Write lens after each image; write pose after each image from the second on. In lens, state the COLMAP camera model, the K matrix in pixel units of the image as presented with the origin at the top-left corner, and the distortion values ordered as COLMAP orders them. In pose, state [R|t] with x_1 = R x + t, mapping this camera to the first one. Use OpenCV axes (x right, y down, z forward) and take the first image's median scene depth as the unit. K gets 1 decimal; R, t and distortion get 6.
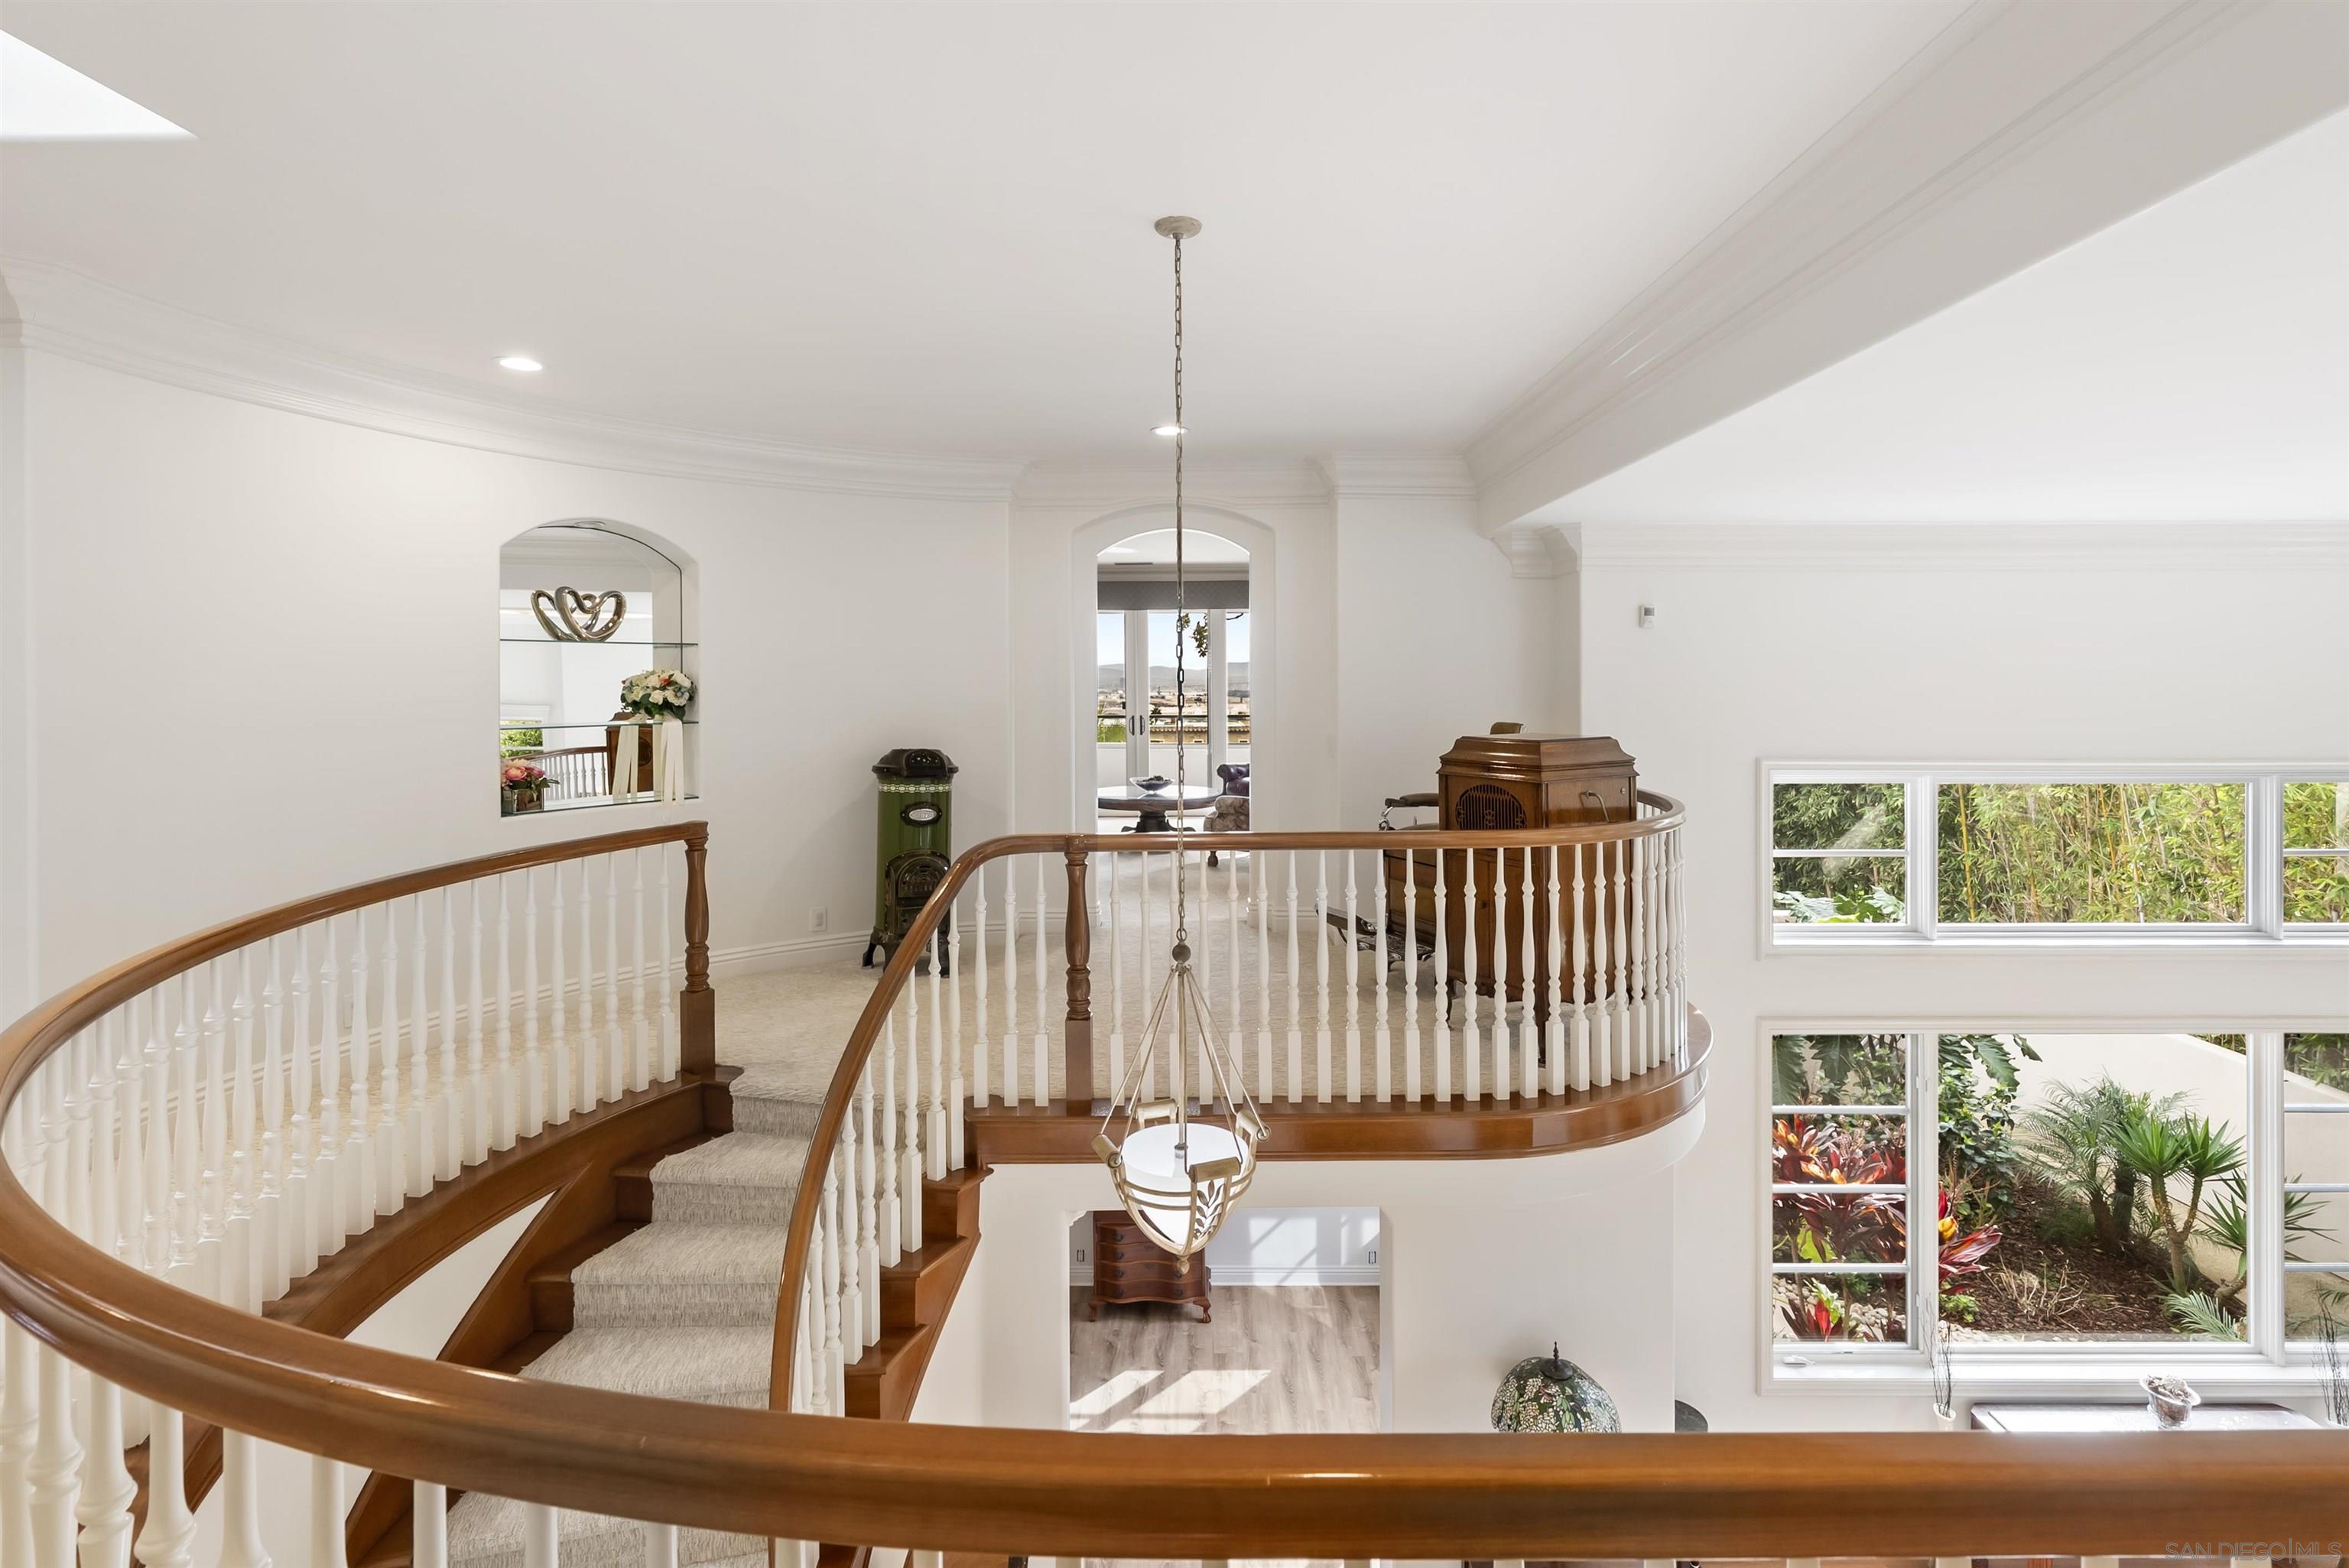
lens RADIAL K [[1084.6, 0, 1307.7], [0, 1084.6, 677.6], [0, 0, 1]] dist [-0.012327, 0.006274]
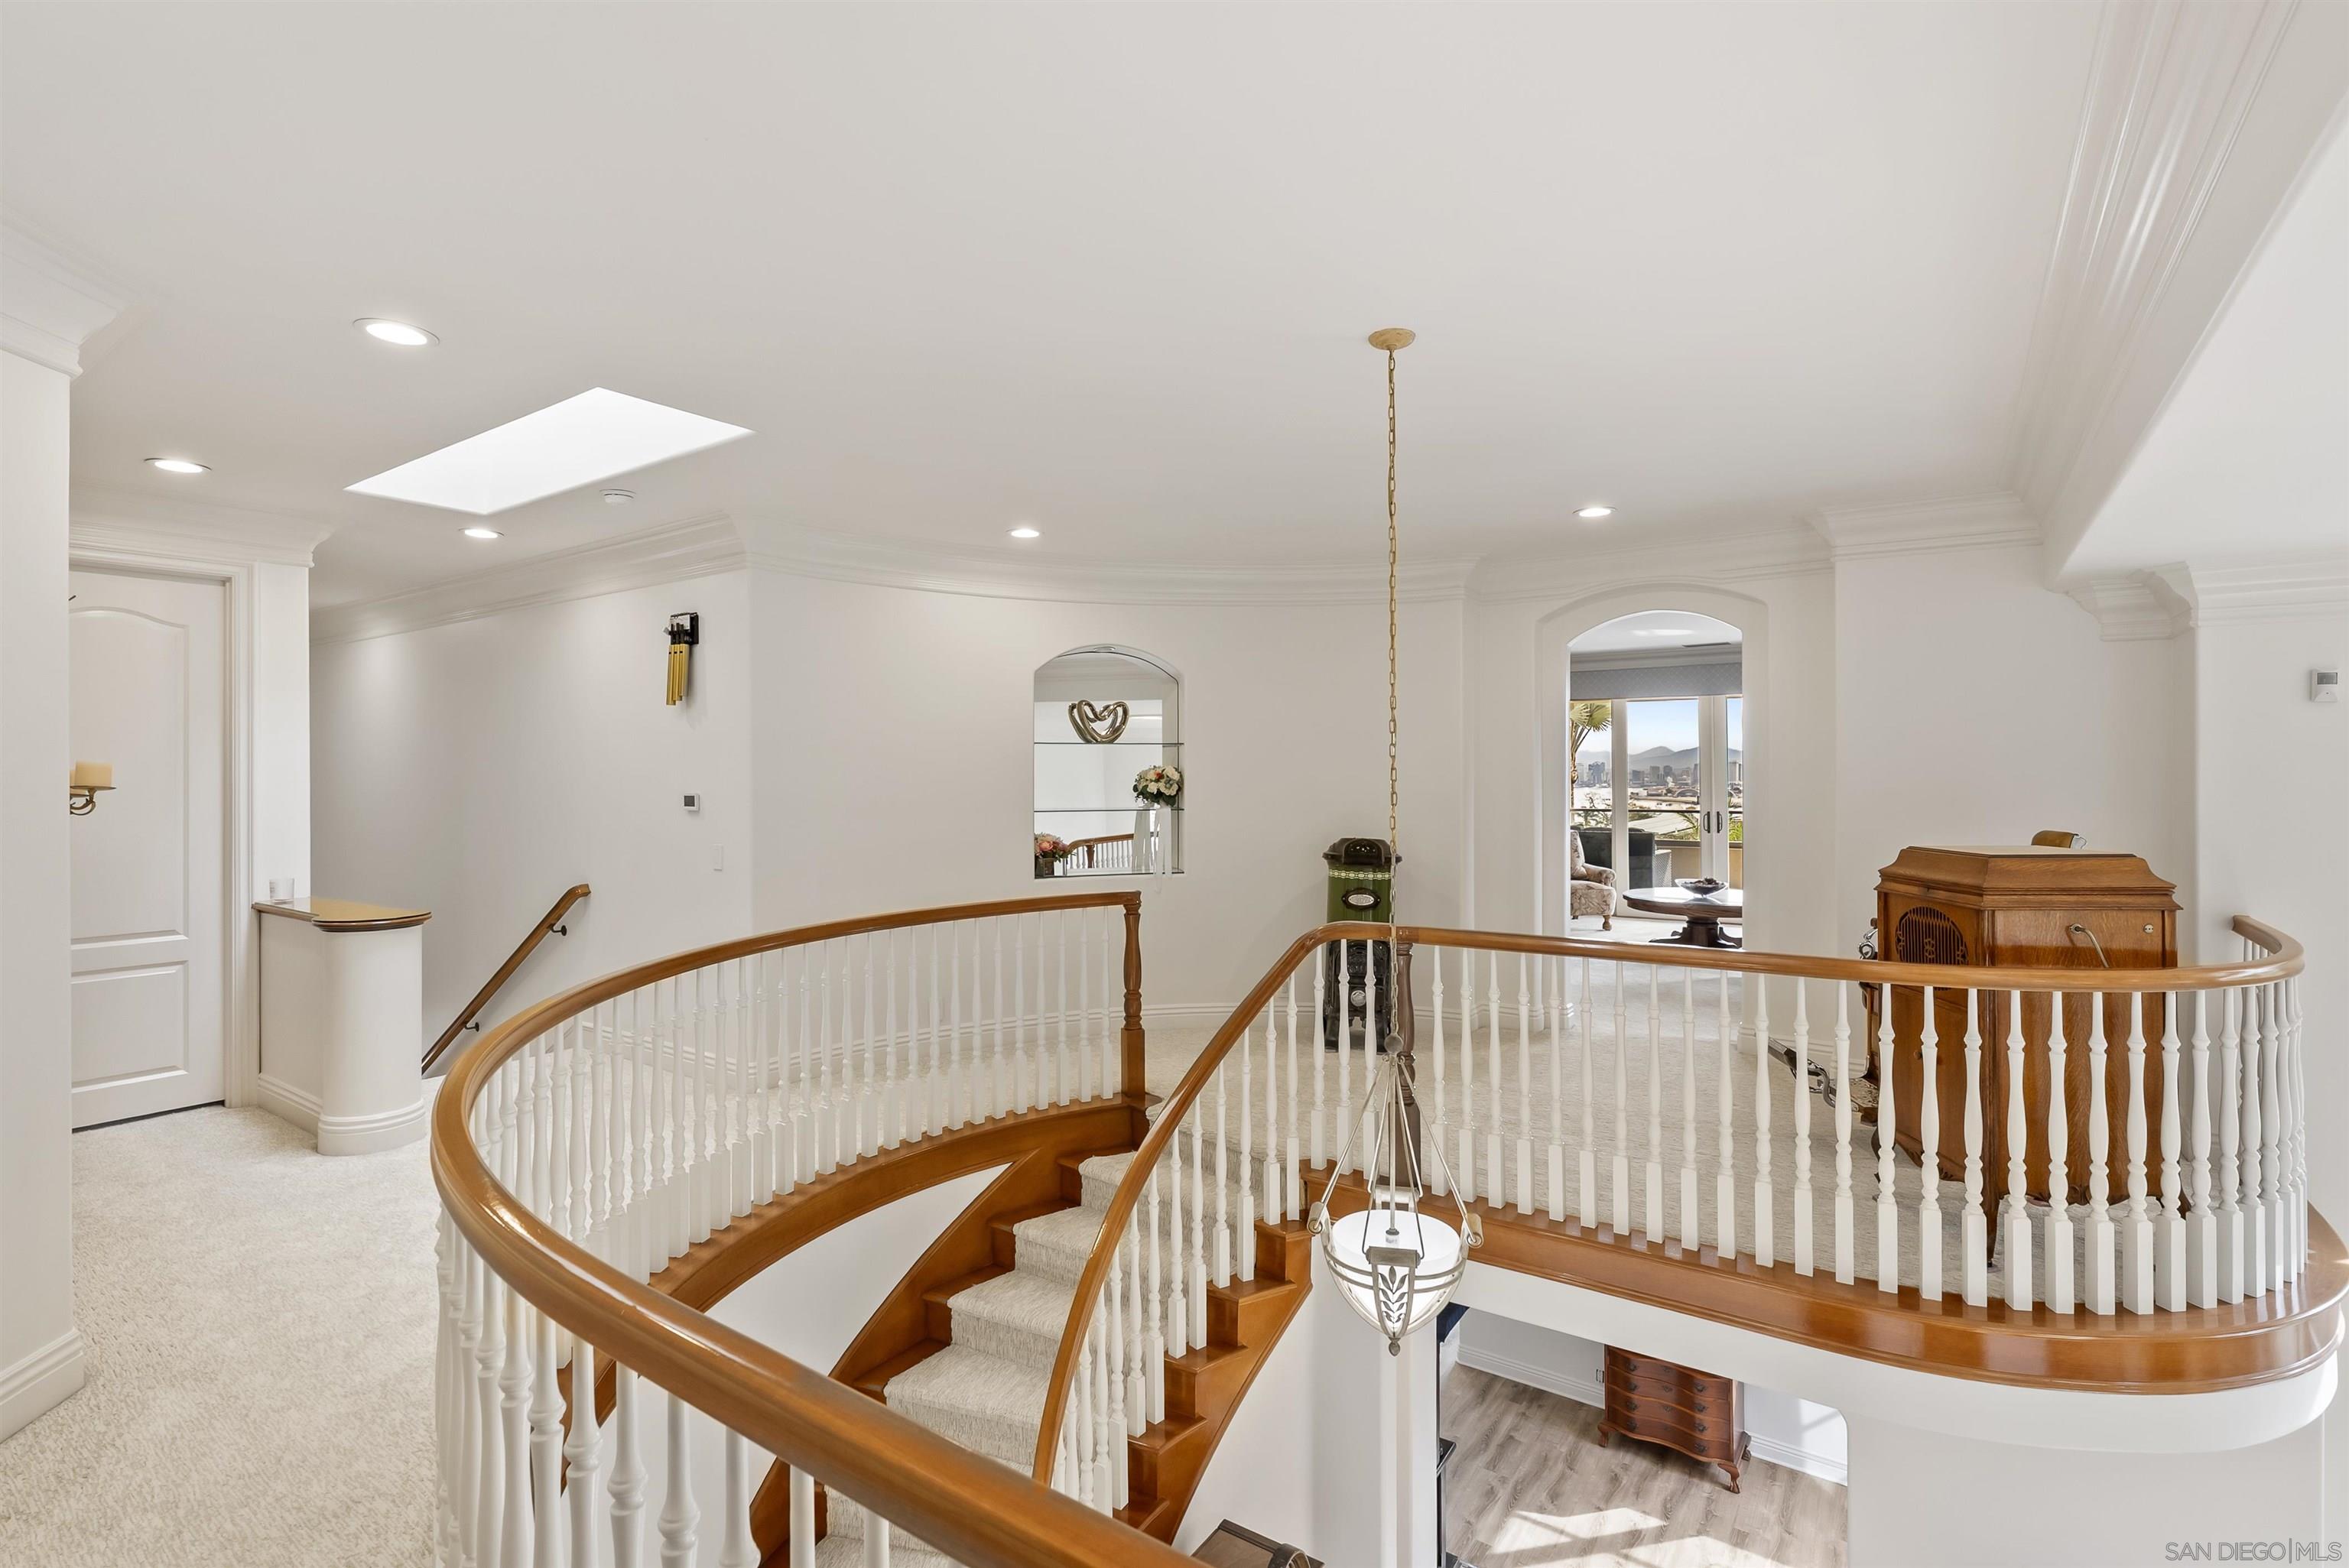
lens RADIAL K [[1084.6, 0, 1176.6], [0, 1084.6, 771.0], [0, 0, 1]] dist [-0.012327, 0.006274]
pose [[0.824192, 0.001084, -0.566310, 0.144909], [-0.000576, 0.999999, 0.001076, -0.002839], [0.566310, -0.000560, 0.824192, 0.017209]]
